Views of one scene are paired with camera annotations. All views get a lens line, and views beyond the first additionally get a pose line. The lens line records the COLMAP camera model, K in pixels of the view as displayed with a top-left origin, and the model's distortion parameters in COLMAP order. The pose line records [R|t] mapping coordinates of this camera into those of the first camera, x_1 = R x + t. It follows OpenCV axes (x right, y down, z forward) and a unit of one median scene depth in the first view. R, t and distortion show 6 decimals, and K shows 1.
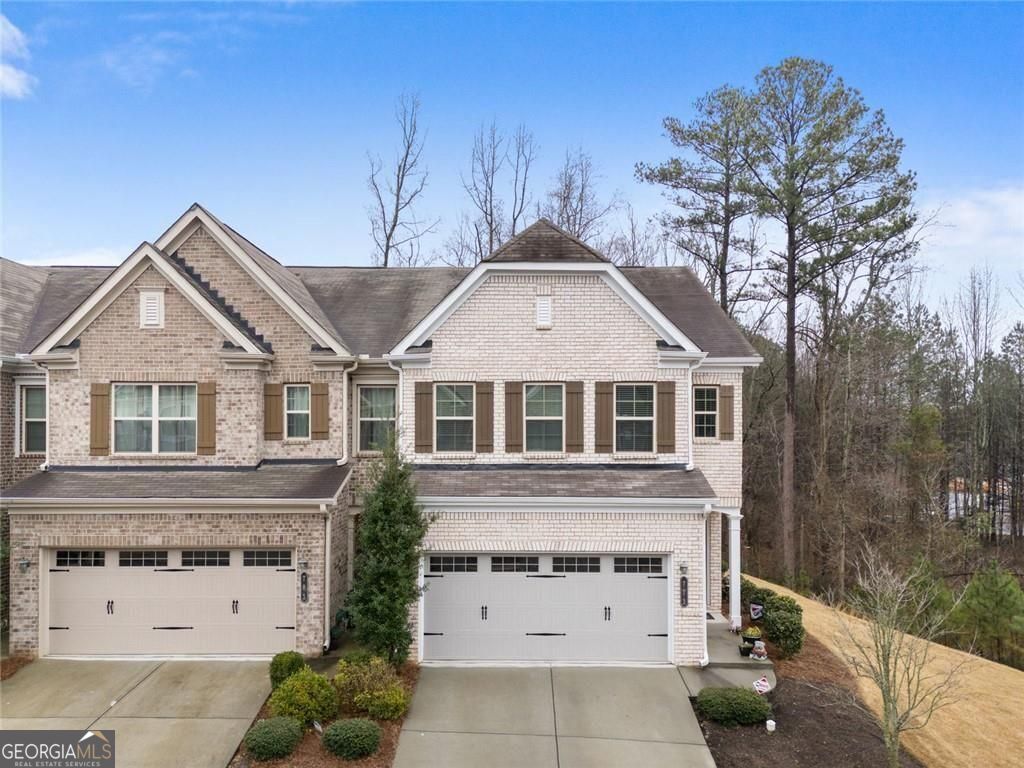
lens RADIAL K [[728.5, 0, 510.0], [0, 728.5, 398.6], [0, 0, 1]] dist [0.022961, -0.002631]
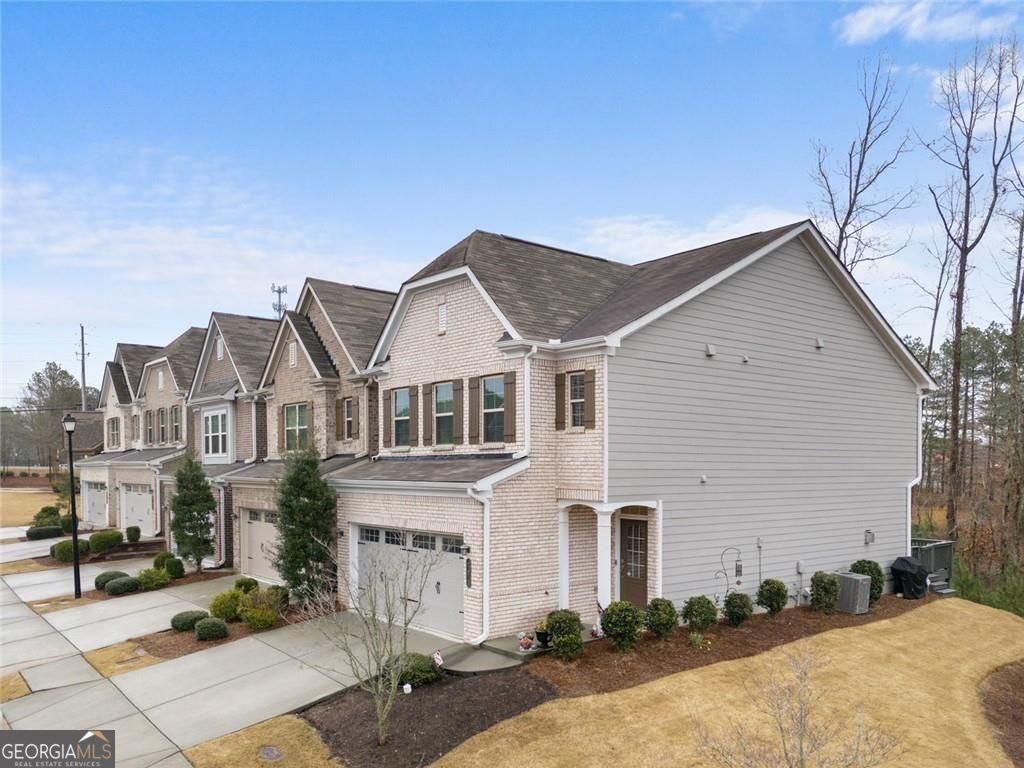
lens RADIAL K [[840.0, 0, 512.0], [0, 840.0, 384.0], [0, 0, 1]] dist [-0.091398, 0.001482]
pose [[0.643287, -0.077897, -0.761652, 1.109152], [0.034866, 0.996759, -0.072495, 0.078393], [0.764831, 0.020079, 0.643918, 0.255002]]
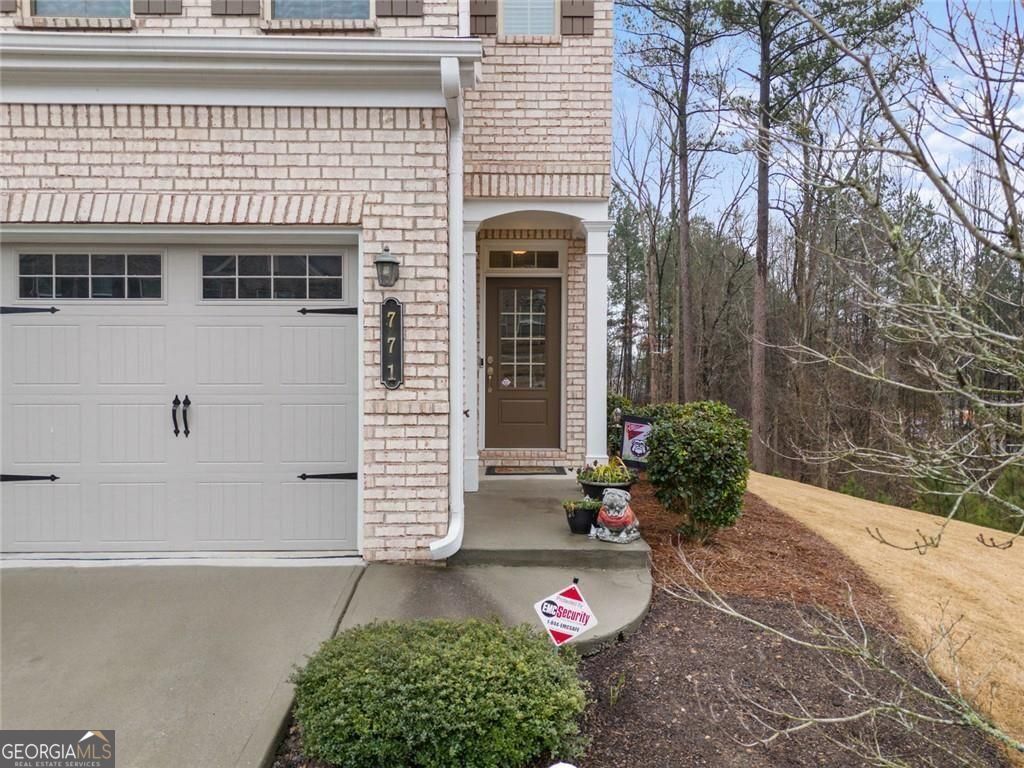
lens RADIAL K [[716.0, 0, 515.1], [0, 716.0, 362.3], [0, 0, 1]] dist [0.046936, -0.000554]
pose [[0.999629, -0.001568, 0.027176, 0.263713], [0.000724, 0.999518, 0.031041, 0.242390], [-0.027211, -0.031010, 0.999149, 0.615808]]
